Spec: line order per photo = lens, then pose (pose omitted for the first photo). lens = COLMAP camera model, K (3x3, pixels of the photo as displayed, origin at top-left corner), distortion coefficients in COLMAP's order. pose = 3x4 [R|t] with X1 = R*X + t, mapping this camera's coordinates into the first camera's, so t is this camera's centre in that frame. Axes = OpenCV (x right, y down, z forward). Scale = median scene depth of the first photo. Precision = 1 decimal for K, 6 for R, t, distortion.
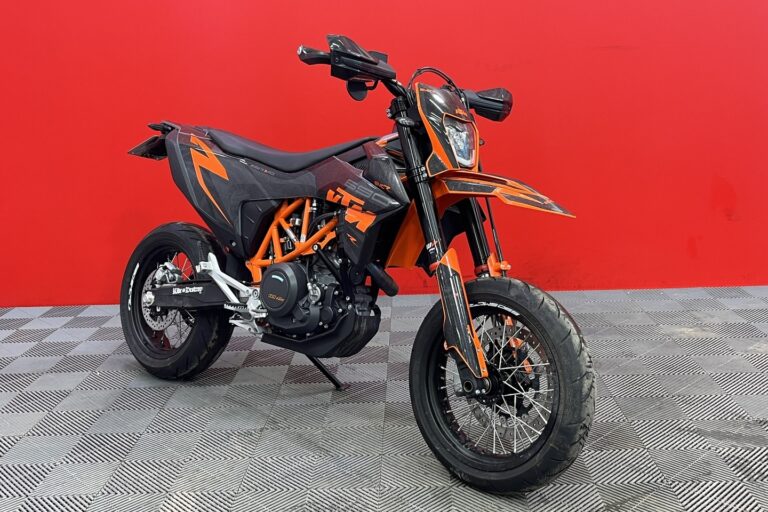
lens RADIAL K [[777.4, 0, 384.0], [0, 777.4, 256.0], [0, 0, 1]] dist [0.144366, -0.410080]
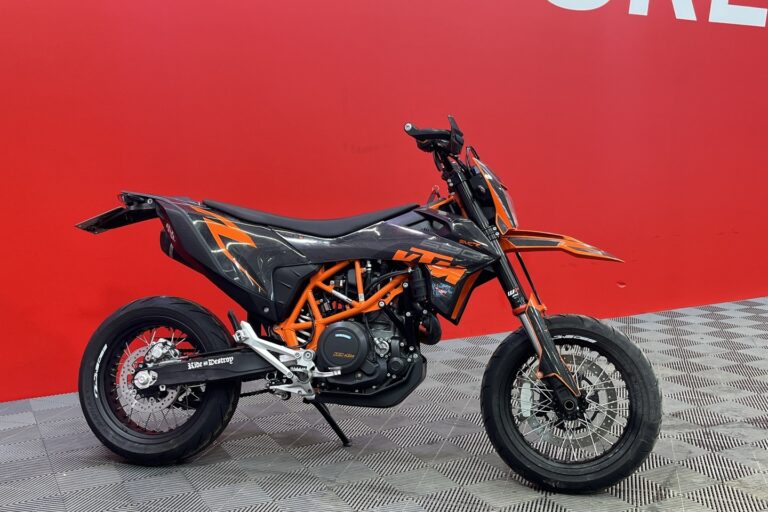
lens RADIAL K [[777.4, 0, 384.0], [0, 777.4, 256.0], [0, 0, 1]] dist [0.144366, -0.410080]
pose [[0.874876, -0.033153, 0.483212, -0.590097], [0.083029, 0.993152, -0.082187, 0.011555], [-0.477178, 0.112024, 0.871637, 0.044700]]
